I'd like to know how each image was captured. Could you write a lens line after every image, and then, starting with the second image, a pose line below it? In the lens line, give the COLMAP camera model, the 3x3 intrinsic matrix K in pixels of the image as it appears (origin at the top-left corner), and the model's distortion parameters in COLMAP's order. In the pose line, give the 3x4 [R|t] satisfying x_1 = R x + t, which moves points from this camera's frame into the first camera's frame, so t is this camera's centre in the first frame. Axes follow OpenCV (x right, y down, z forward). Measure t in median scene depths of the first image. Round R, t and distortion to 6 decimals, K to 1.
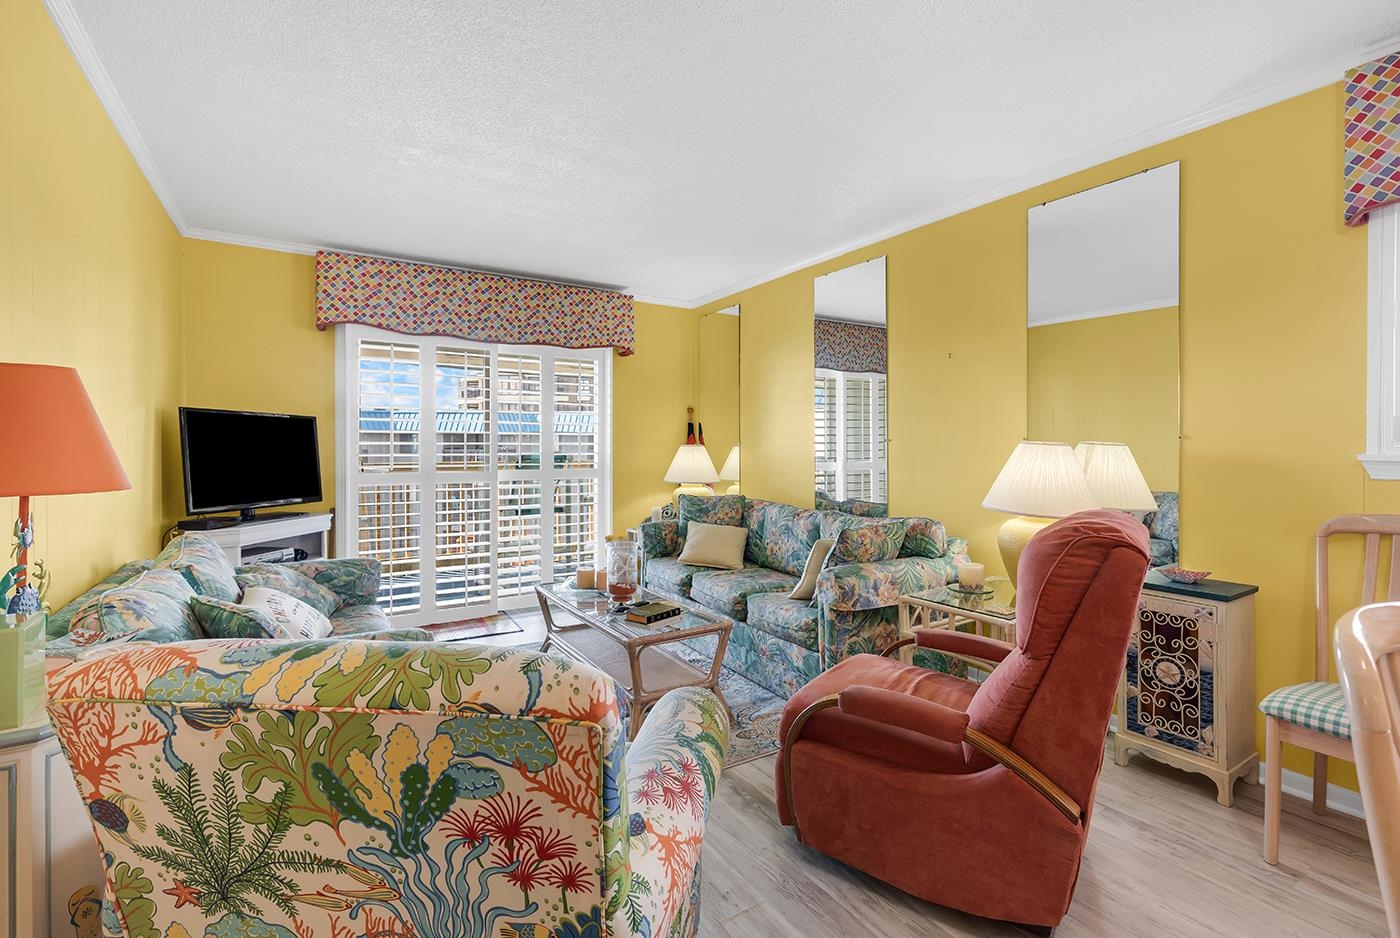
lens RADIAL K [[647.9, 0, 696.7], [0, 647.9, 452.2], [0, 0, 1]] dist [-0.003379, -0.000328]
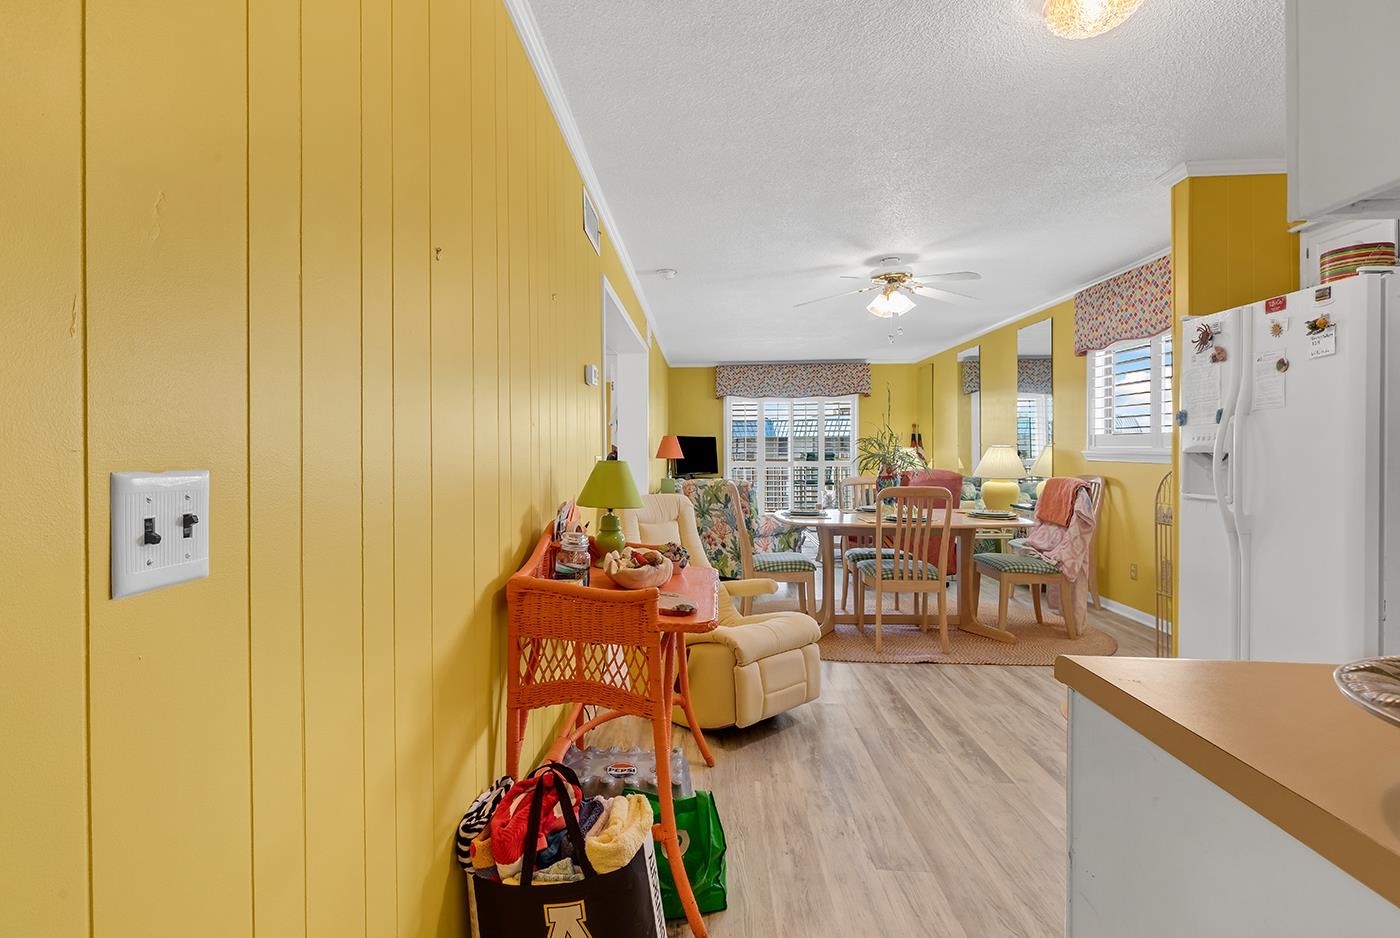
lens RADIAL K [[647.9, 0, 696.7], [0, 647.9, 452.2], [0, 0, 1]] dist [-0.003379, -0.000328]
pose [[0.844553, -0.003117, -0.535463, 0.594700], [0.001847, 0.999994, -0.002907, 0.007991], [0.535469, 0.001466, 0.844553, -0.994765]]
